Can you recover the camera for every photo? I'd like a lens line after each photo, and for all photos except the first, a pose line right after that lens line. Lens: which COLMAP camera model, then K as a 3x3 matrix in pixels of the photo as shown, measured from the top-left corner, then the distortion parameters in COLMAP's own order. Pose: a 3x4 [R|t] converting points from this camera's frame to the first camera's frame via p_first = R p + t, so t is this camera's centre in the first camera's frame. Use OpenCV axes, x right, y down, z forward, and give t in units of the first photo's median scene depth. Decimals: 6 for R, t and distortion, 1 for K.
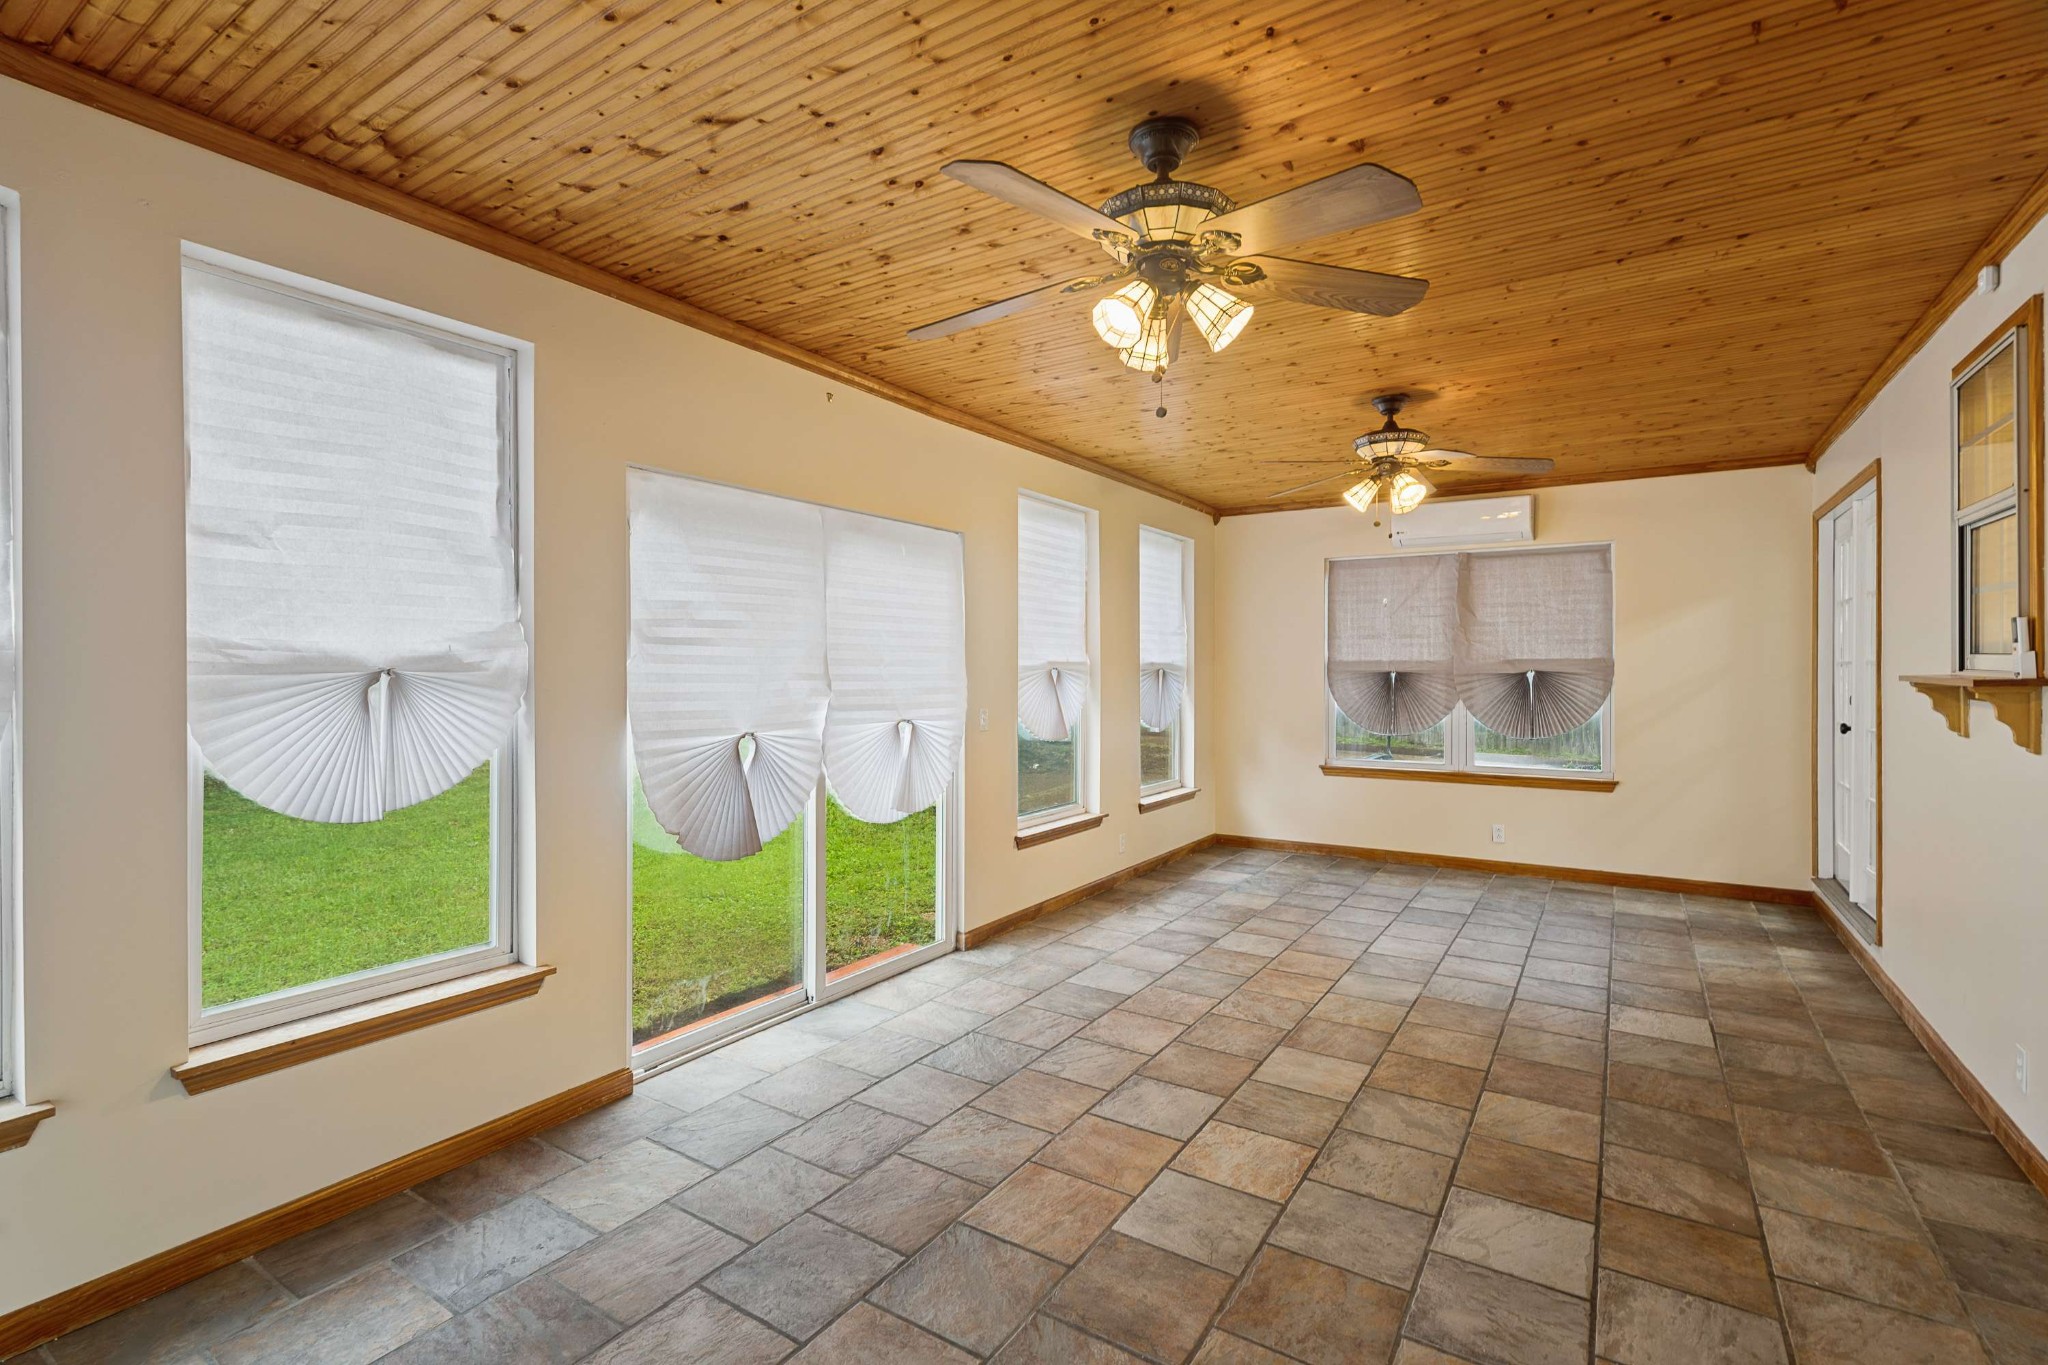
lens RADIAL K [[955.9, 0, 1023.2], [0, 955.9, 675.4], [0, 0, 1]] dist [-0.000504, 0.000091]
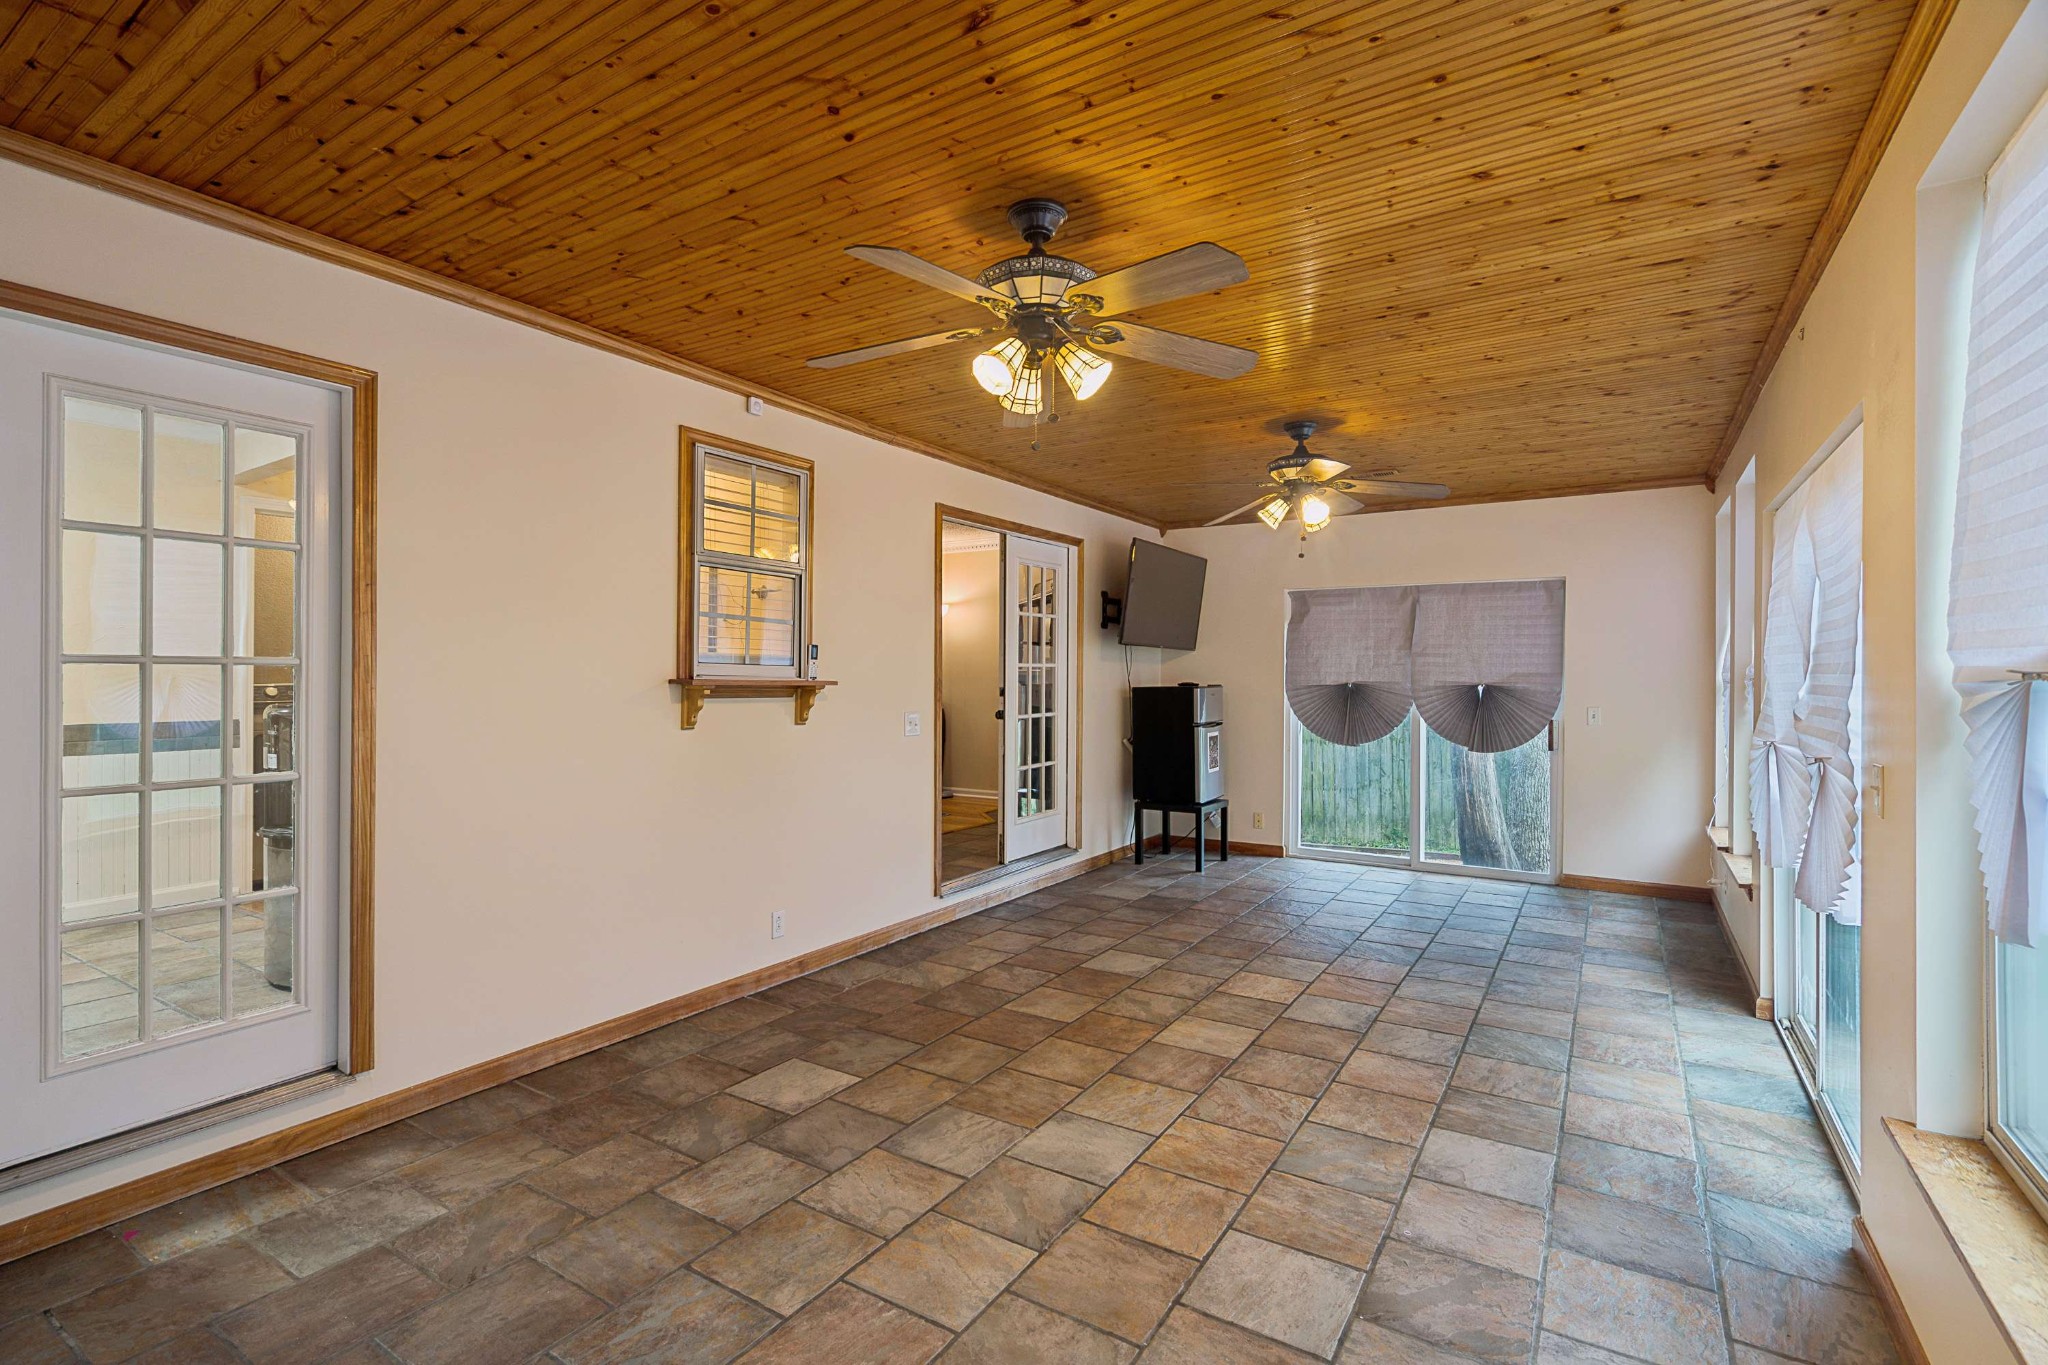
lens RADIAL K [[955.9, 0, 1023.2], [0, 955.9, 675.4], [0, 0, 1]] dist [-0.000504, 0.000091]
pose [[-0.999940, -0.003030, -0.010520, 0.501146], [-0.003086, 0.999981, 0.005323, -0.011505], [0.010504, 0.005355, -0.999930, 1.995775]]
